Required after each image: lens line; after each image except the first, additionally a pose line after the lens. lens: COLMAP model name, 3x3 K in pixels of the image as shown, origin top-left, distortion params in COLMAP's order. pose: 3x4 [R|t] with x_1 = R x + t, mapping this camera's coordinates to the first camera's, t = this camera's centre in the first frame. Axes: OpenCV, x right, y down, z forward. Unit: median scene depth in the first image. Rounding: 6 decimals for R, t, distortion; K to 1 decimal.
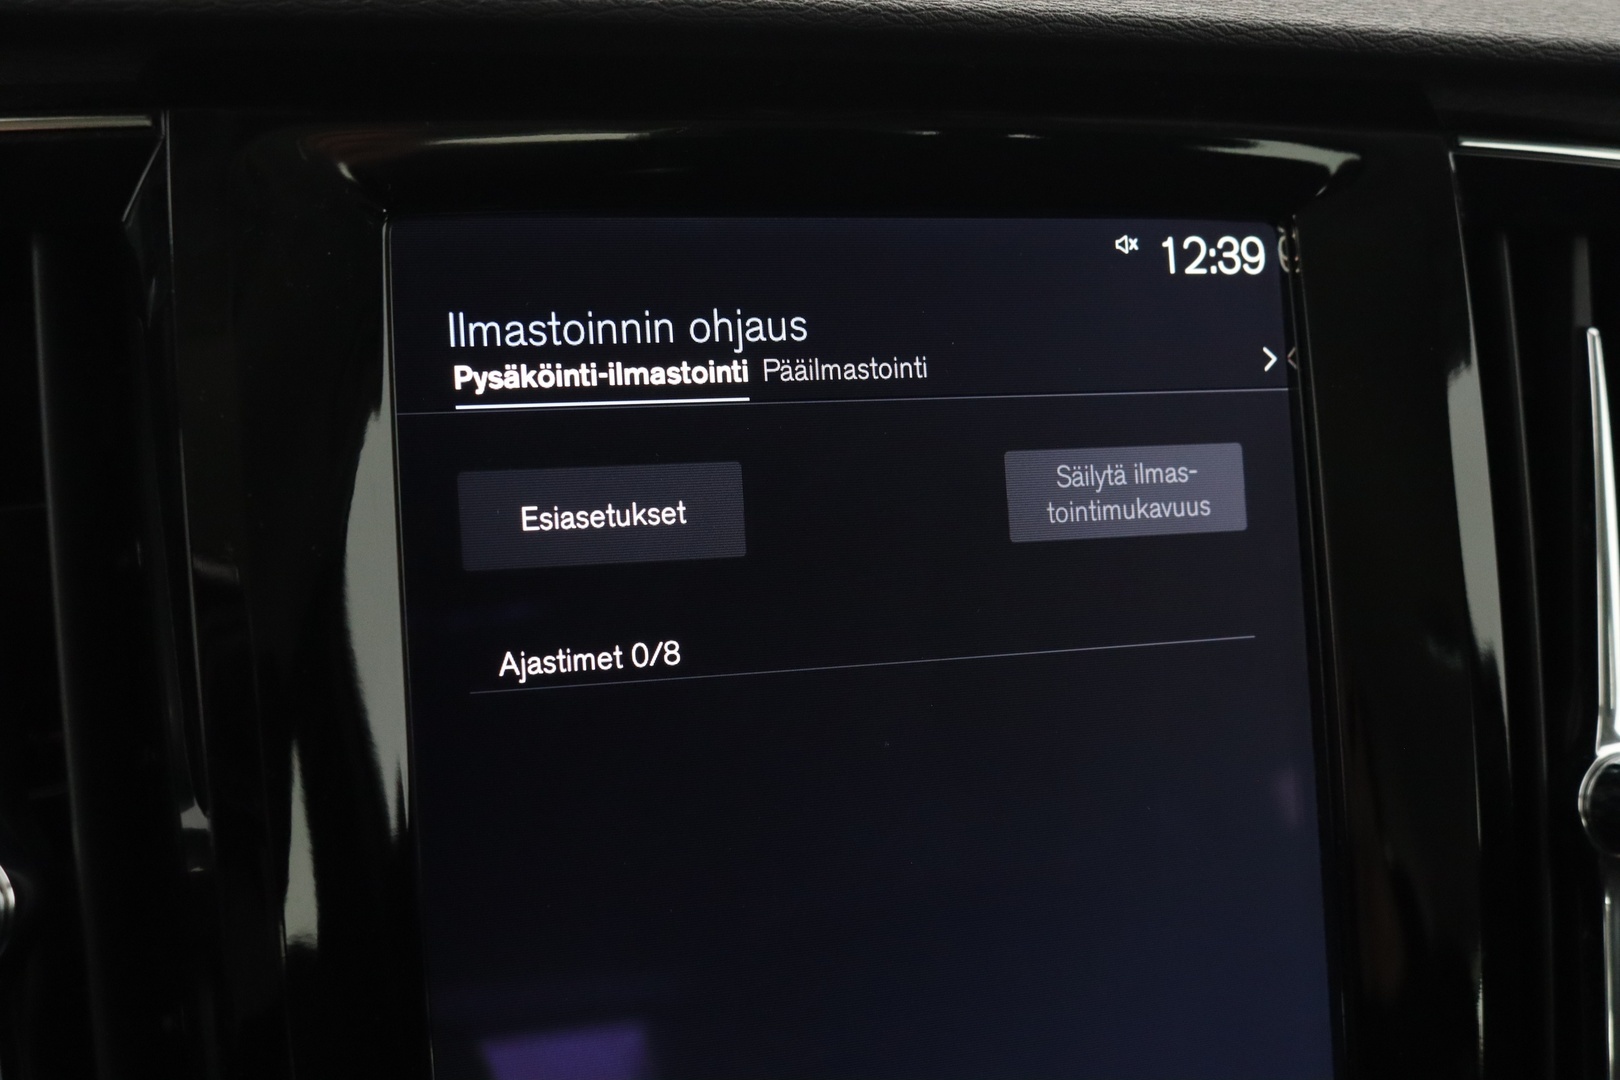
lens RADIAL K [[2039.5, 0, 792.5], [0, 2039.5, 539.5], [0, 0, 1]] dist [-0.078275, 0.000000]
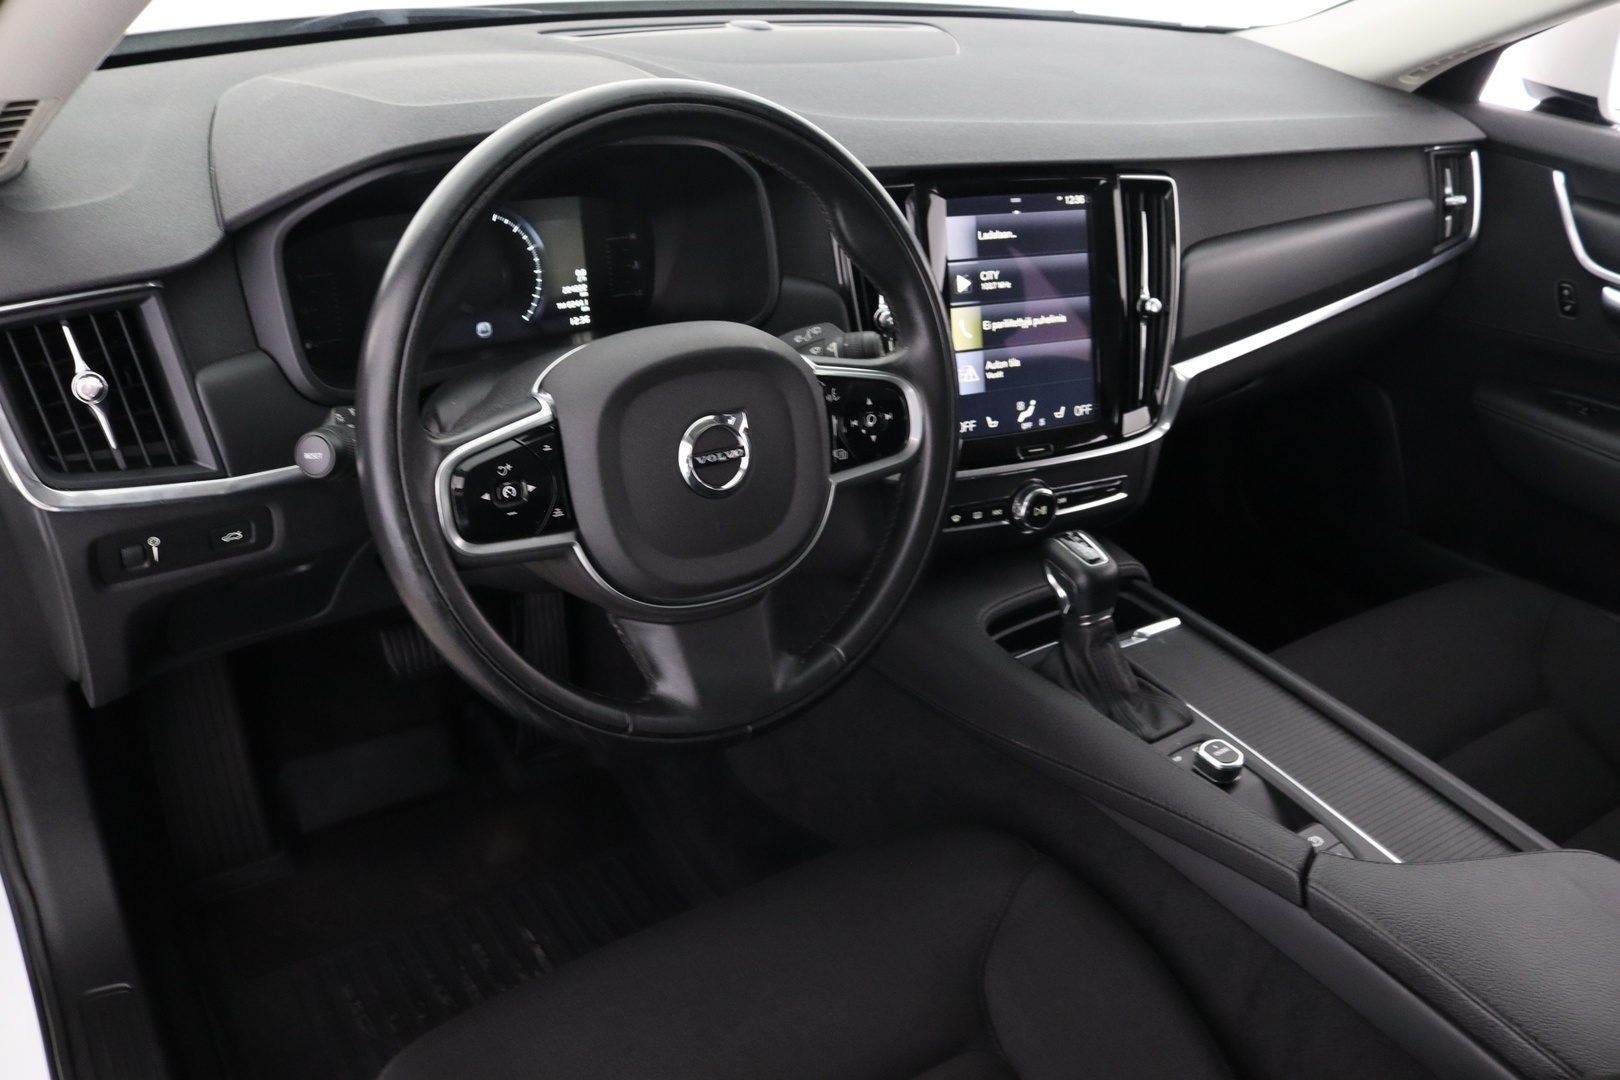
lens RADIAL K [[1336.1, 0, 802.9], [0, 1336.1, 551.6], [0, 0, 1]] dist [-0.161258, 0.116318]
pose [[0.989042, -0.043246, 0.141157, -1.002971], [0.008466, 0.971174, 0.238220, -0.072546], [-0.147390, -0.234415, 0.960899, -2.360592]]
